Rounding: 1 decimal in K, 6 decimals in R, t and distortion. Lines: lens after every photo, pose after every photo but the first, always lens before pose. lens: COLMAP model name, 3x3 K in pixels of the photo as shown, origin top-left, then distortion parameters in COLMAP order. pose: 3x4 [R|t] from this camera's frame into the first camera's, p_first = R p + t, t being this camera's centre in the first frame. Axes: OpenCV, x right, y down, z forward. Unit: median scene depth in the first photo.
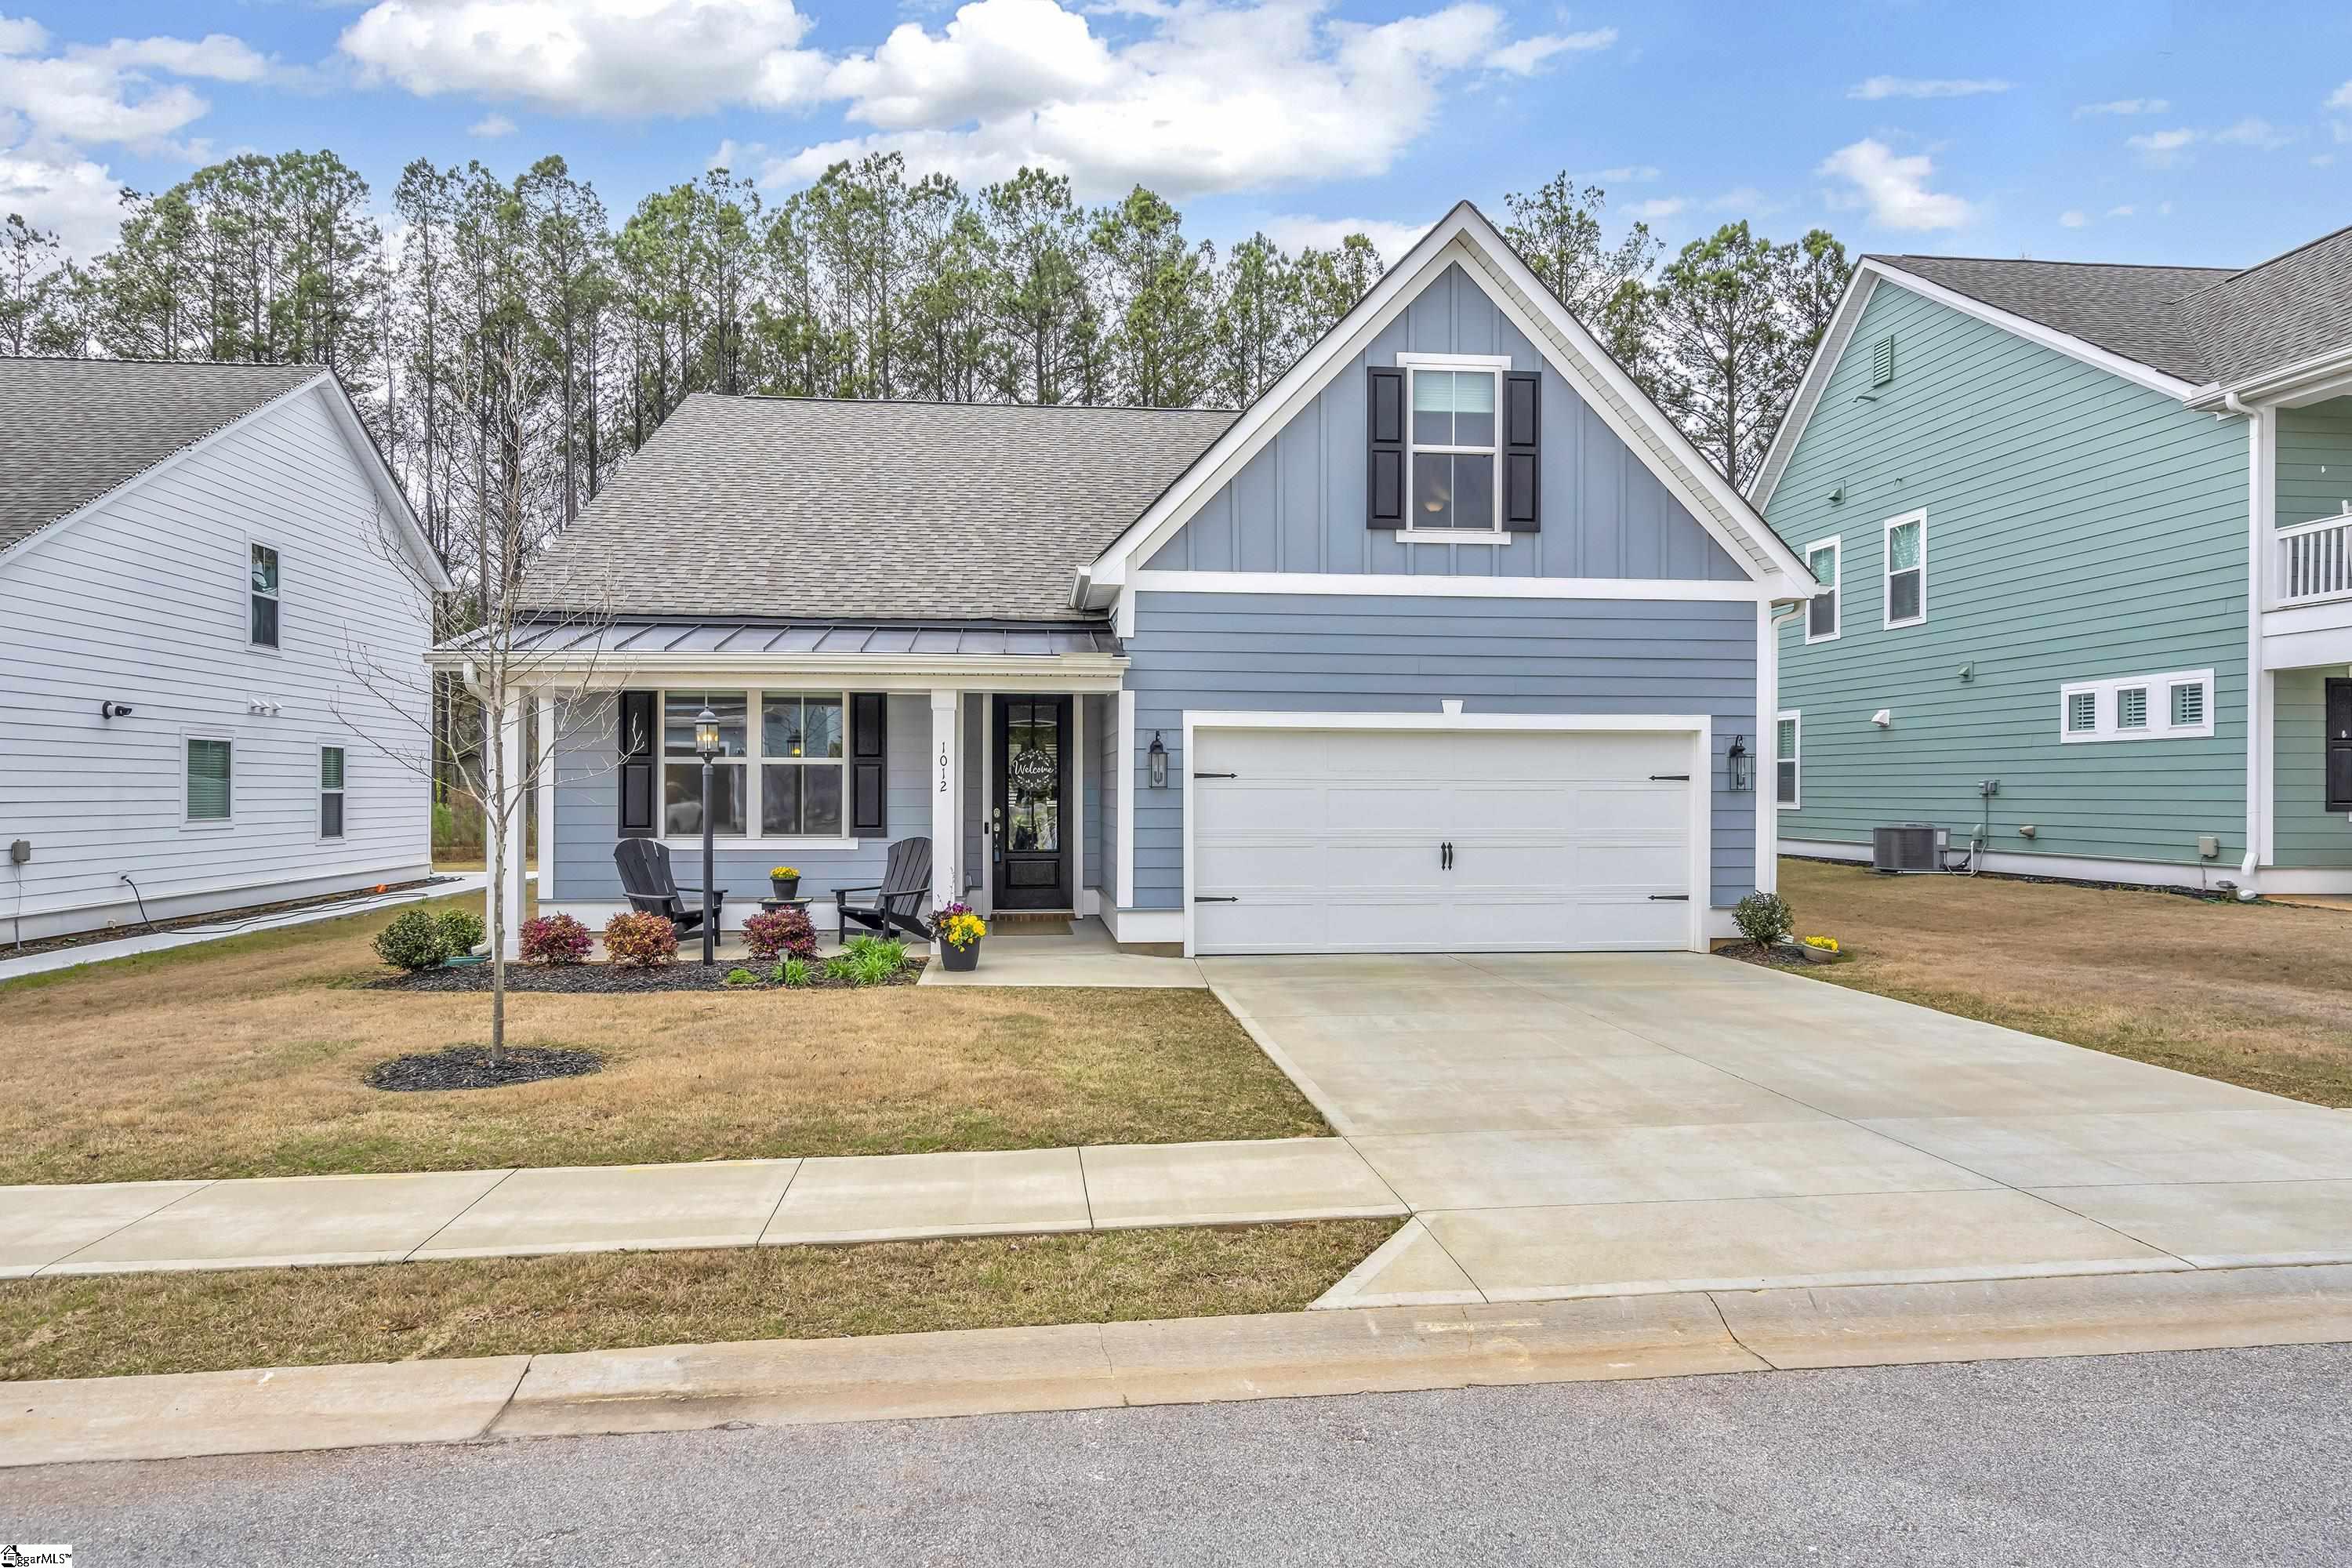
lens RADIAL K [[1454.1, 0, 1176.0], [0, 1454.1, 784.0], [0, 0, 1]] dist [0.008335, 0.001549]
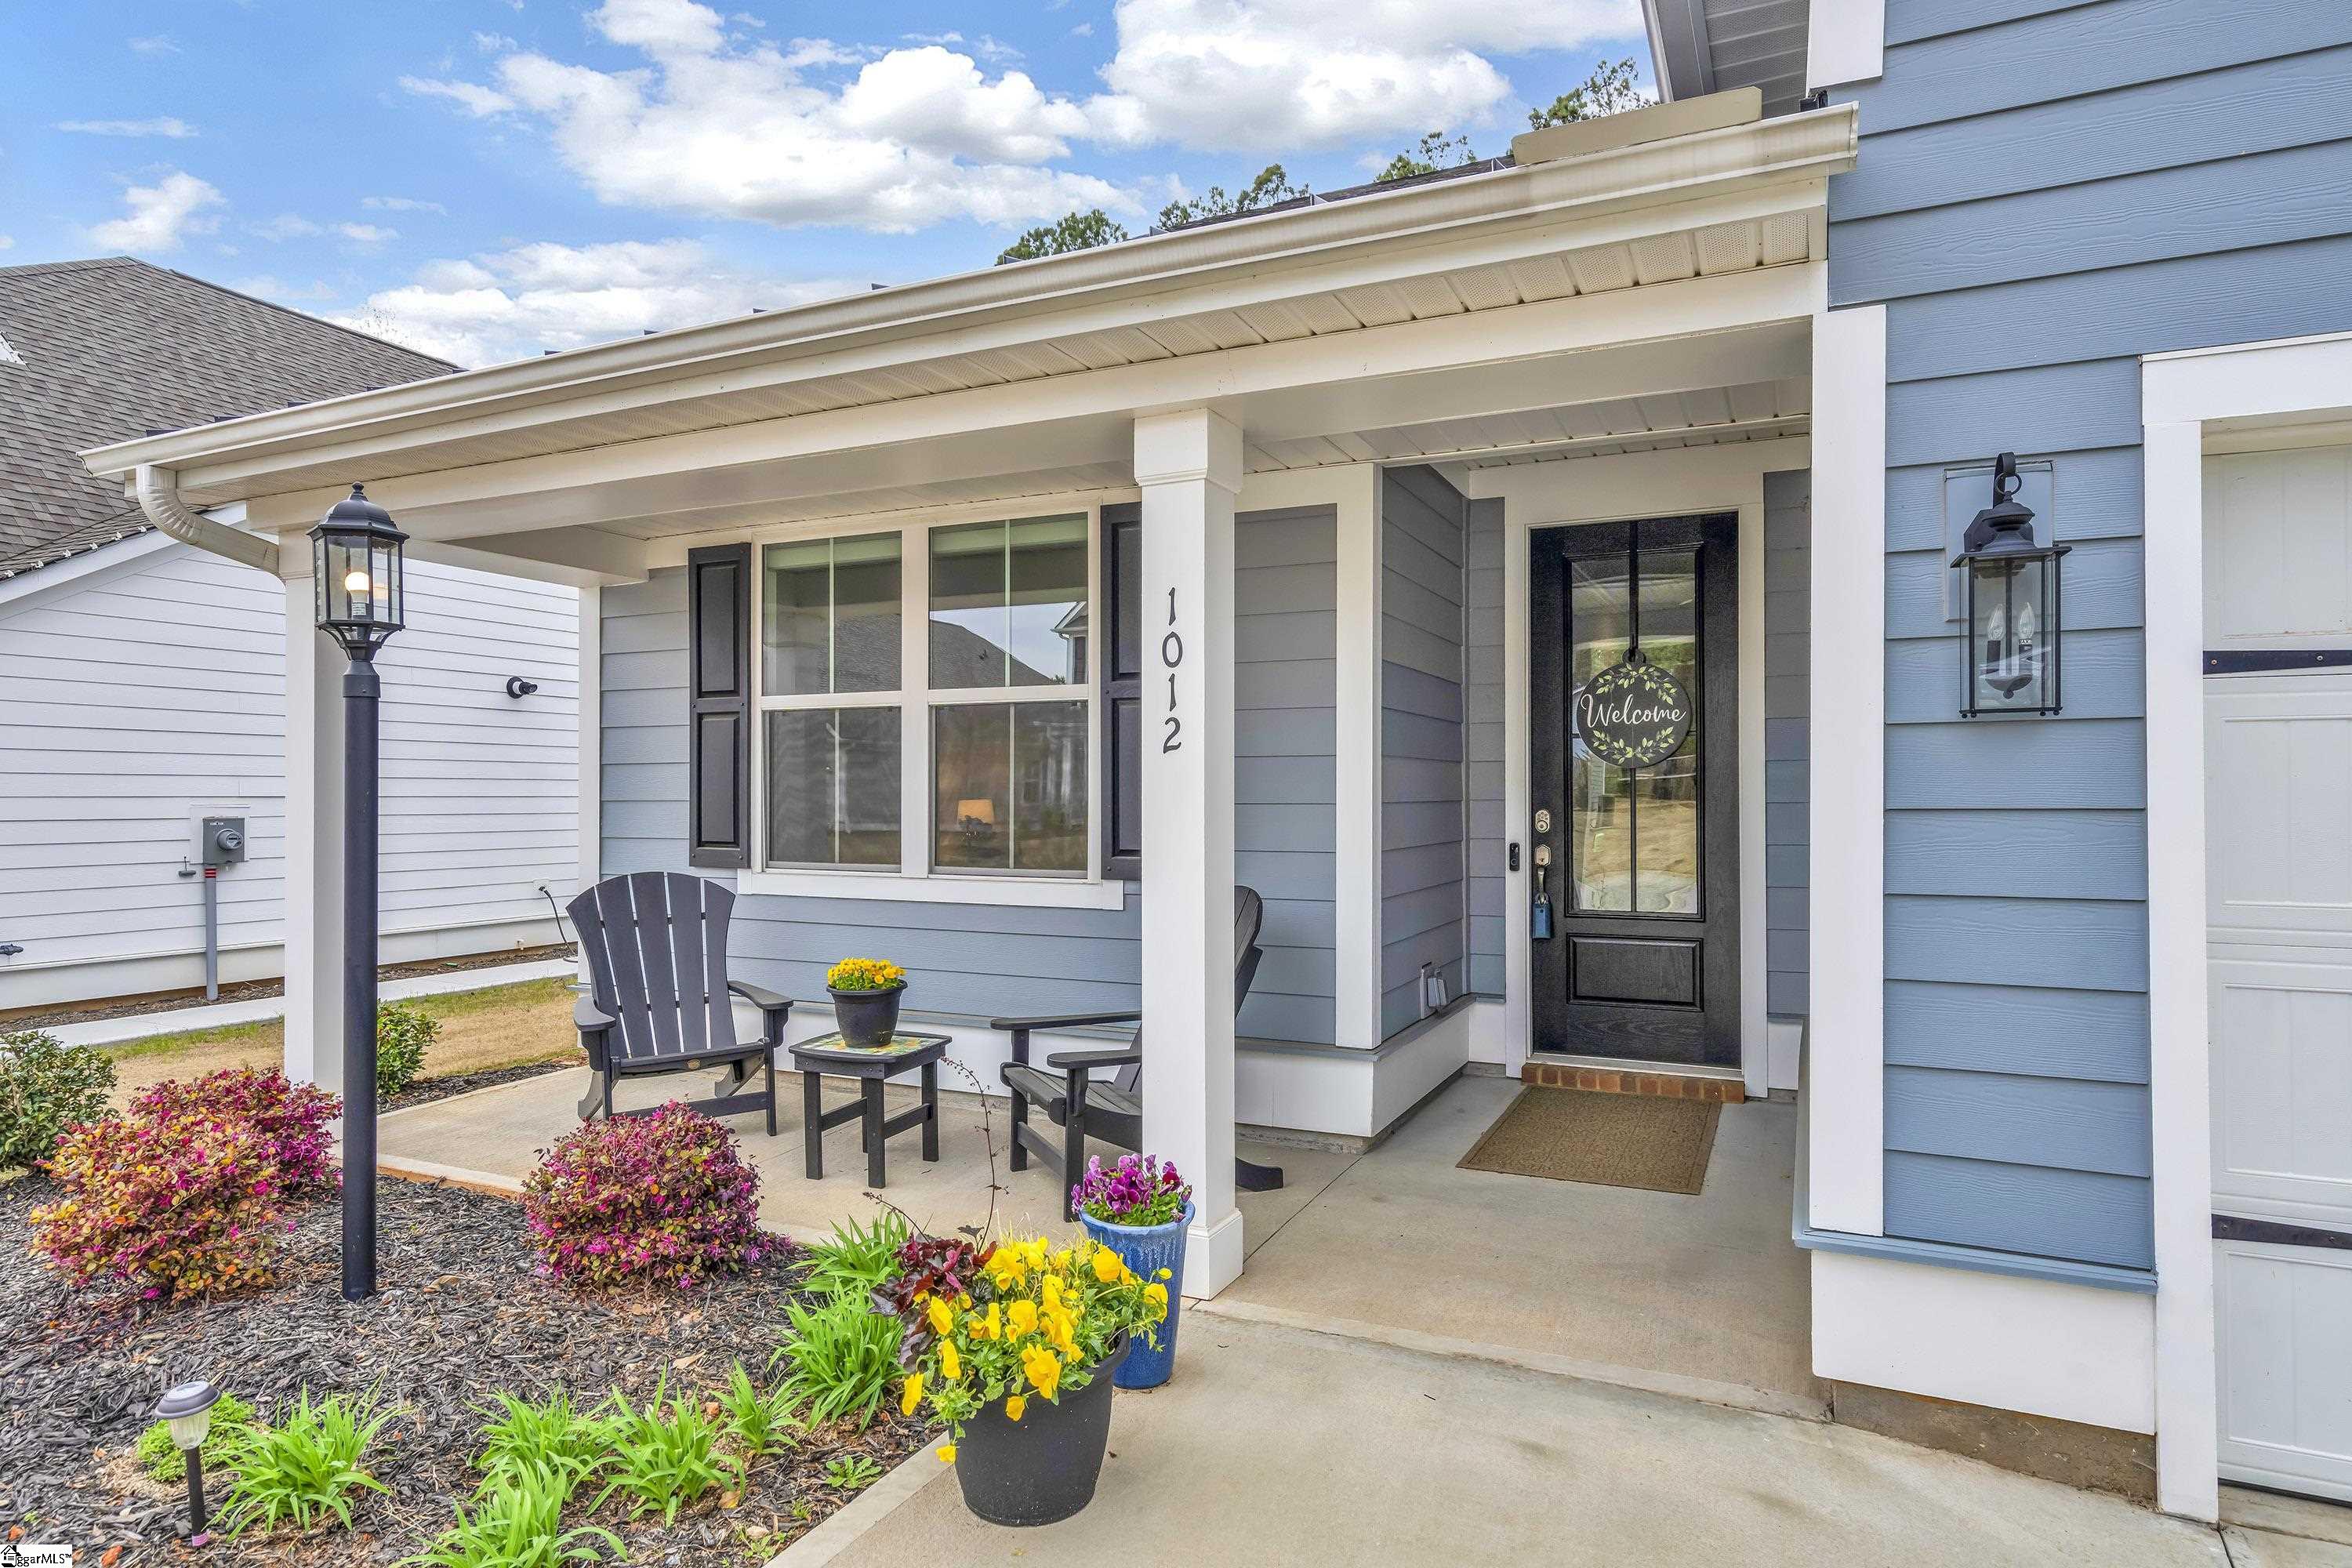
lens RADIAL K [[1330.5, 0, 1176.0], [0, 1330.5, 784.0], [0, 0, 1]] dist [0.004102, 0.000967]
pose [[0.849182, -0.006715, -0.528057, -0.012086], [0.004845, 0.999976, -0.004924, 0.012370], [0.528078, 0.001623, 0.849194, 0.711357]]
